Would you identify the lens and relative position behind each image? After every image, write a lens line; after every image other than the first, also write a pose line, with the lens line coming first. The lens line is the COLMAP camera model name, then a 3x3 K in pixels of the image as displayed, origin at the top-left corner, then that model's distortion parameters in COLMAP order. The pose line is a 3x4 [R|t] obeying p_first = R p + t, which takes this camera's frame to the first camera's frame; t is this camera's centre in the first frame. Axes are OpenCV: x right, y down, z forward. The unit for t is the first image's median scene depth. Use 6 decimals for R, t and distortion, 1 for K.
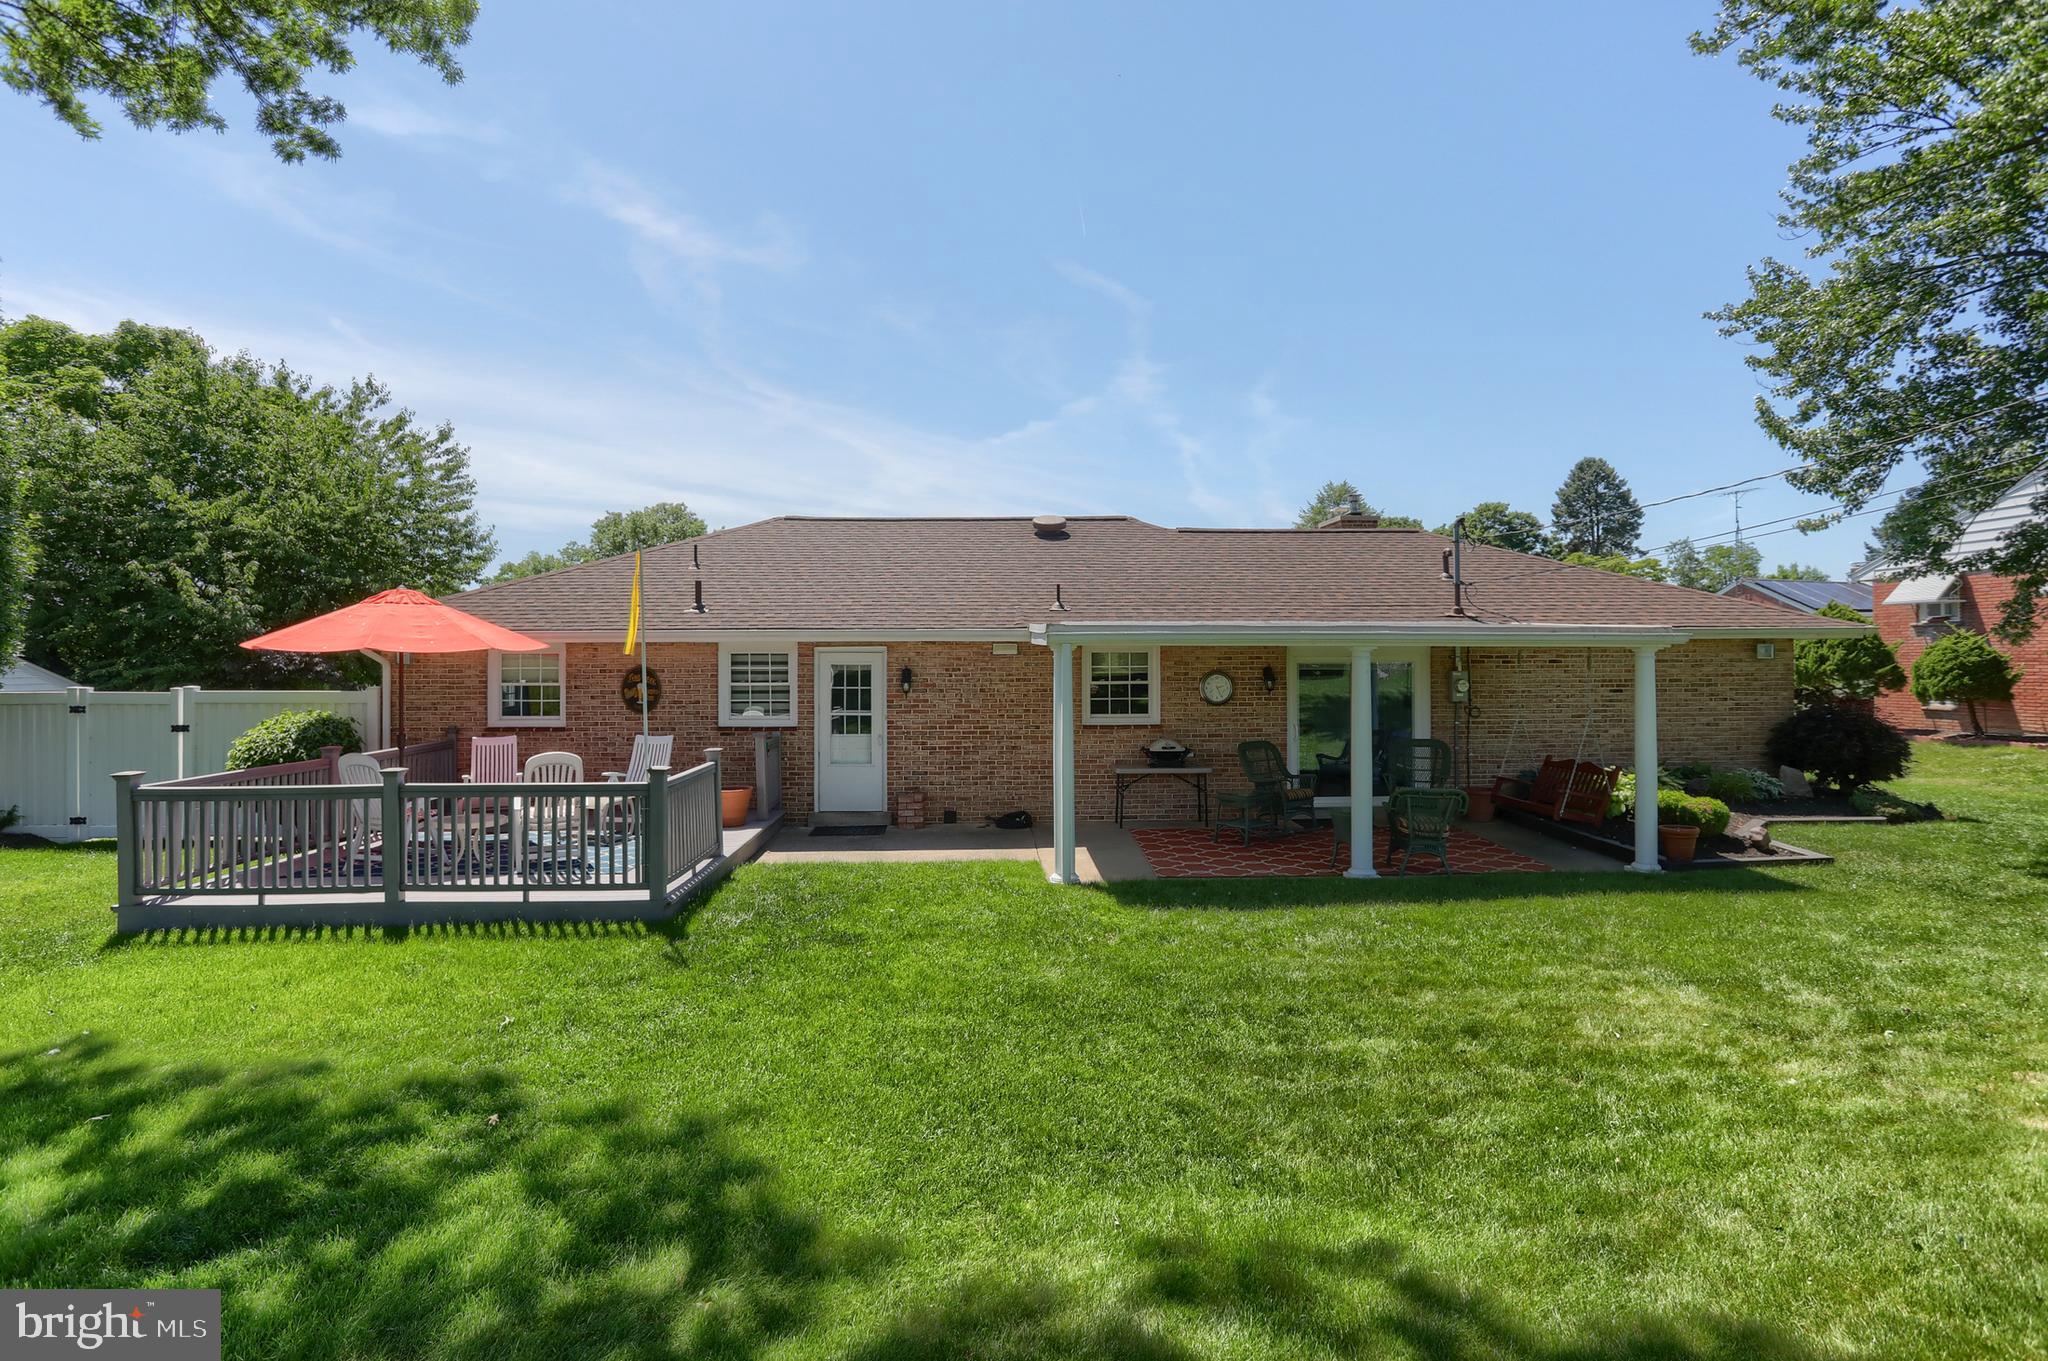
lens RADIAL K [[1102.6, 0, 1024.0], [0, 1102.6, 663.8], [0, 0, 1]] dist [-0.059310, 0.040125]
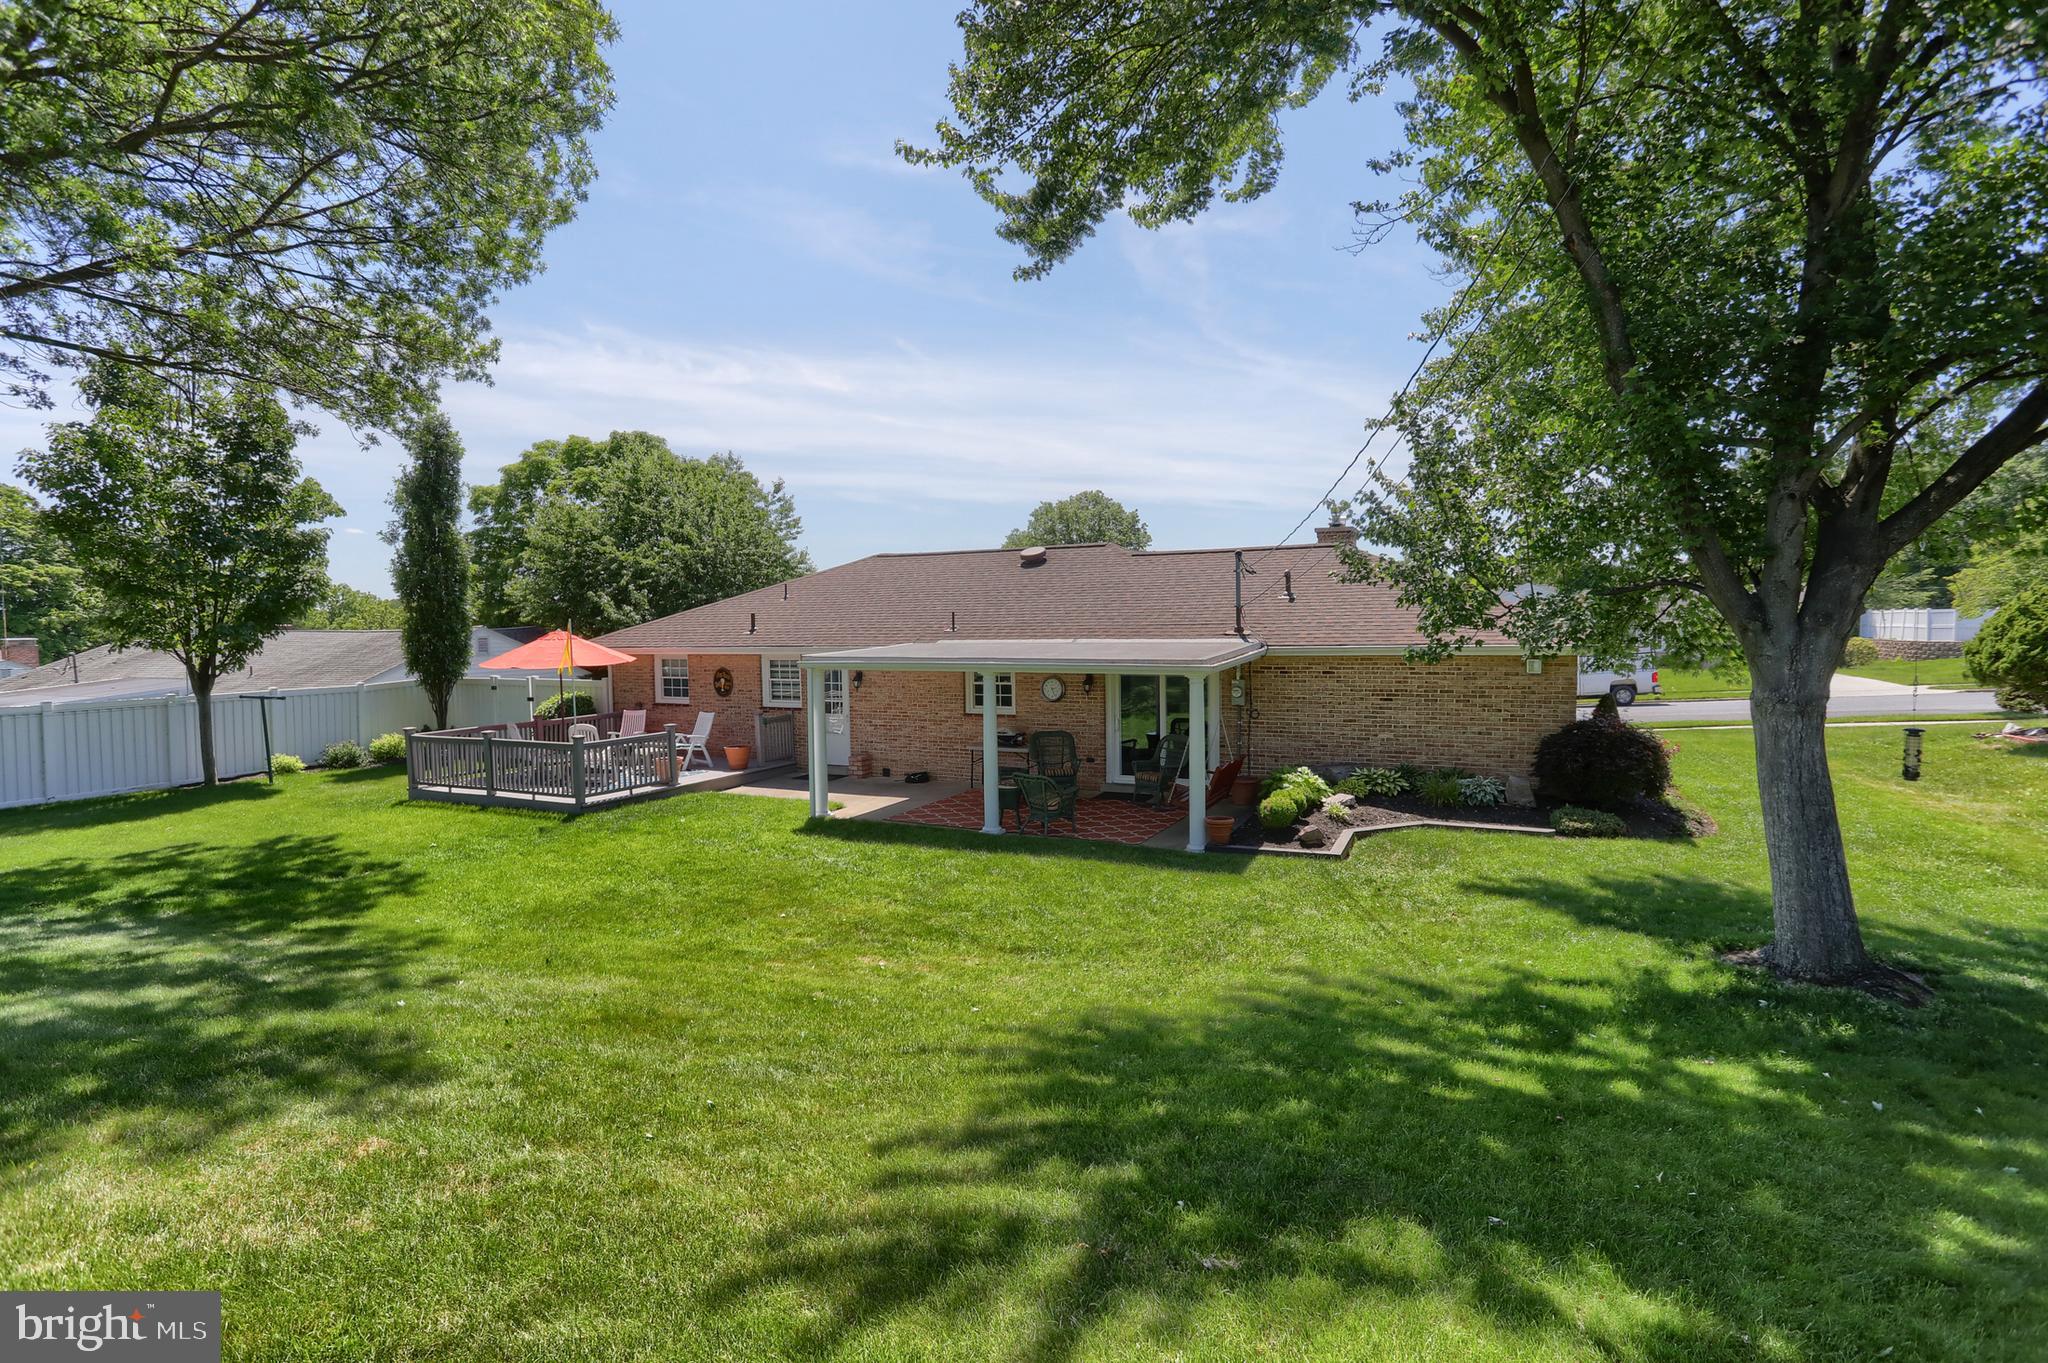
lens RADIAL K [[1047.3, 0, 966.3], [0, 1047.3, 687.5], [0, 0, 1]] dist [-0.006430, -0.000382]
pose [[0.861285, 0.022357, -0.507631, 0.736128], [0.010998, 0.997977, 0.062613, -0.061017], [0.508004, -0.059510, 0.859297, -0.144675]]
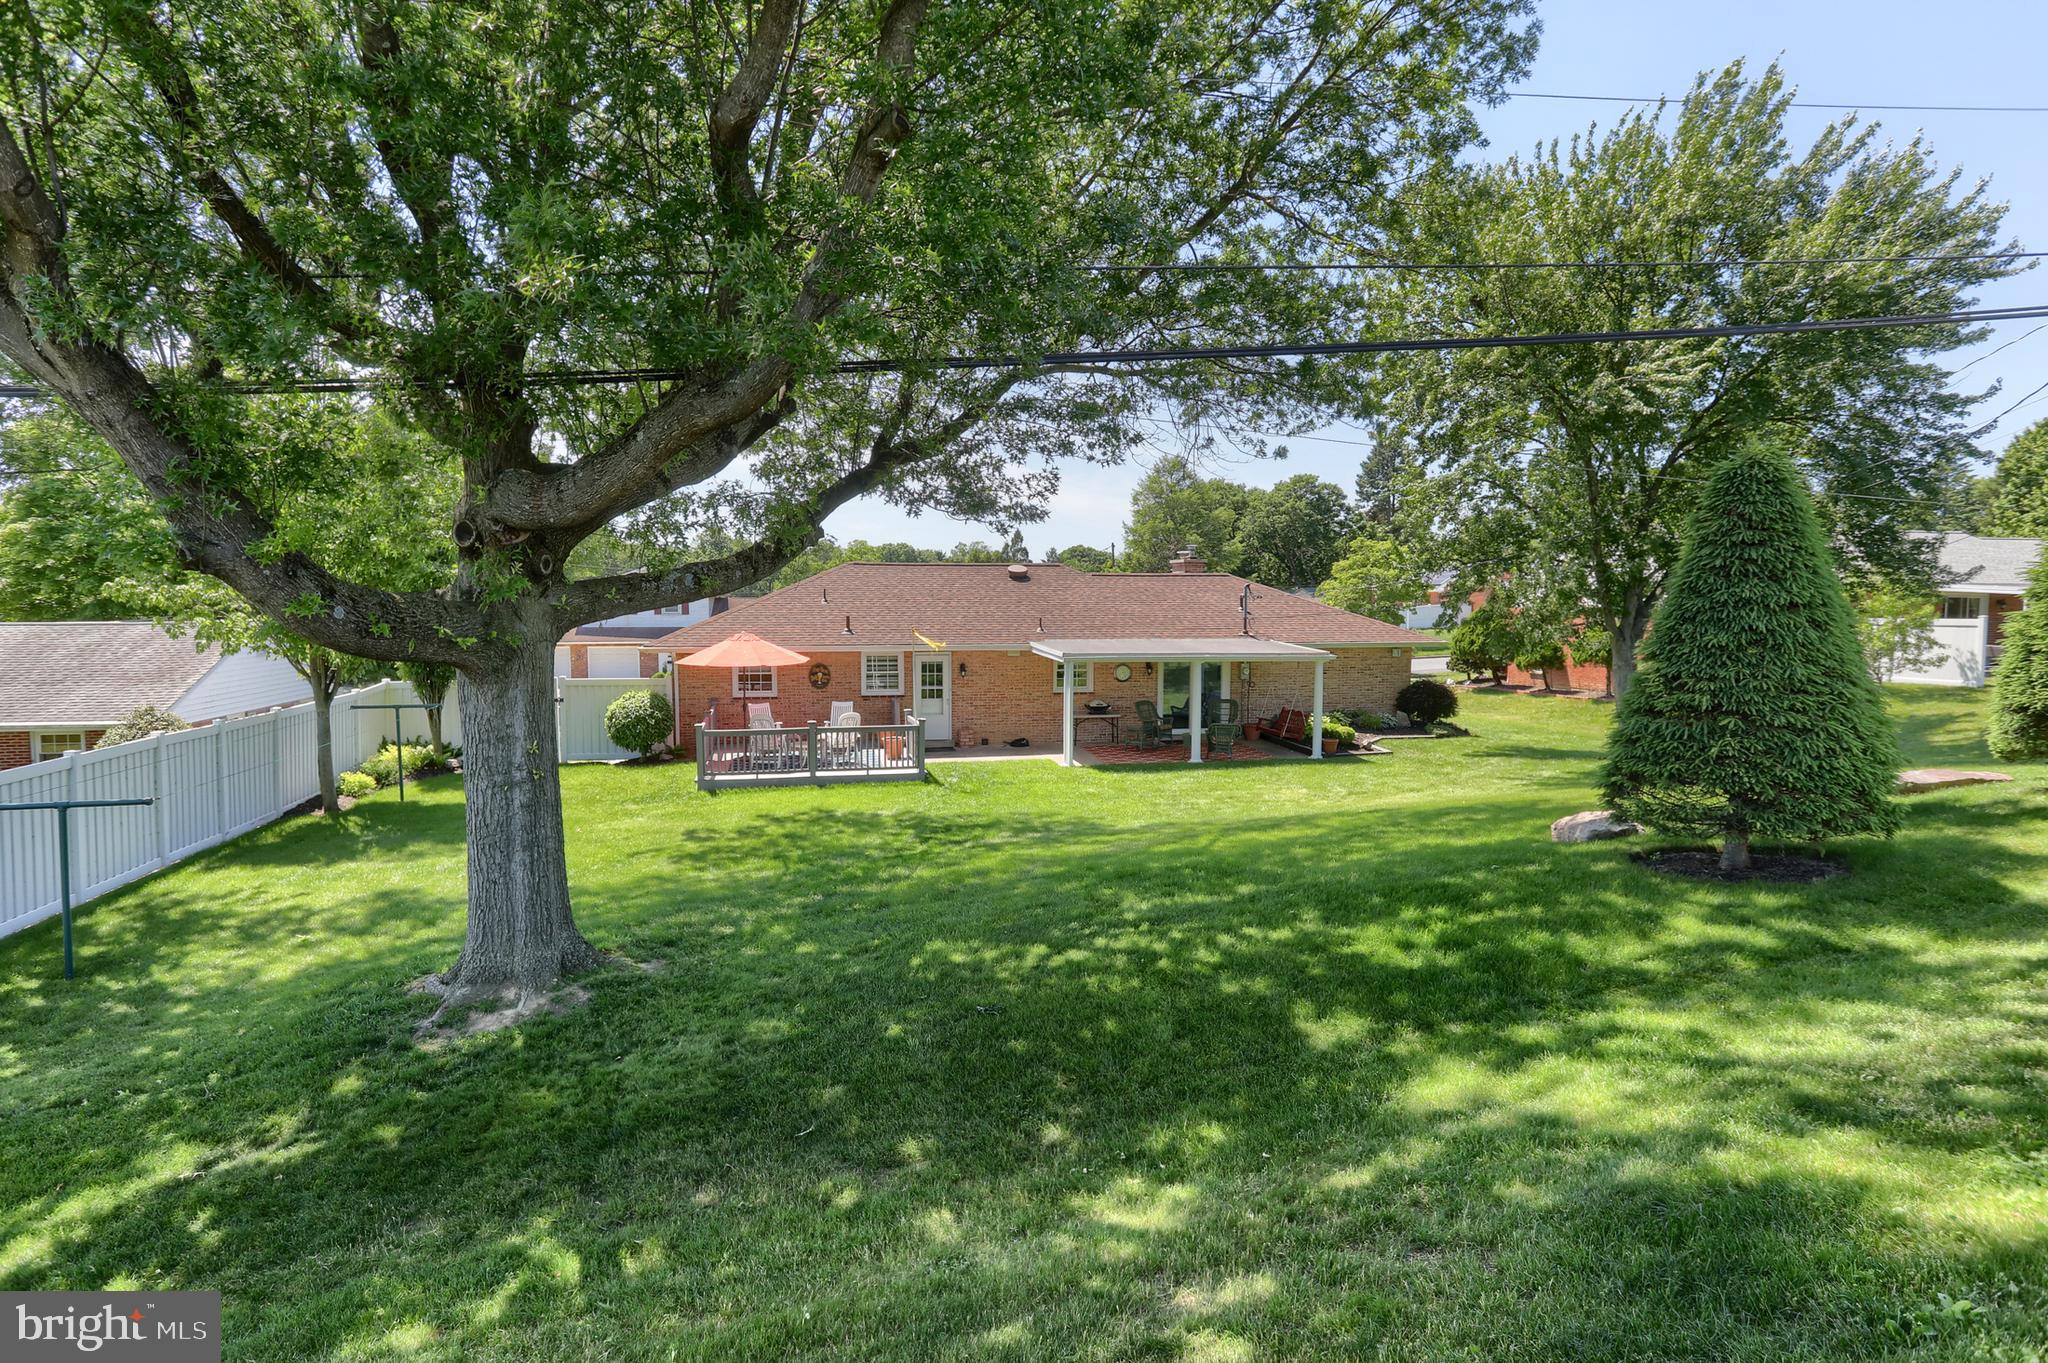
lens RADIAL K [[1188.9, 0, 1023.8], [0, 1188.9, 717.0], [0, 0, 1]] dist [-0.023834, 0.000005]
pose [[0.986738, -0.012304, 0.161852, -0.330855], [-0.004046, 0.994949, 0.100300, -0.108682], [-0.162268, -0.099625, 0.981705, -1.013039]]
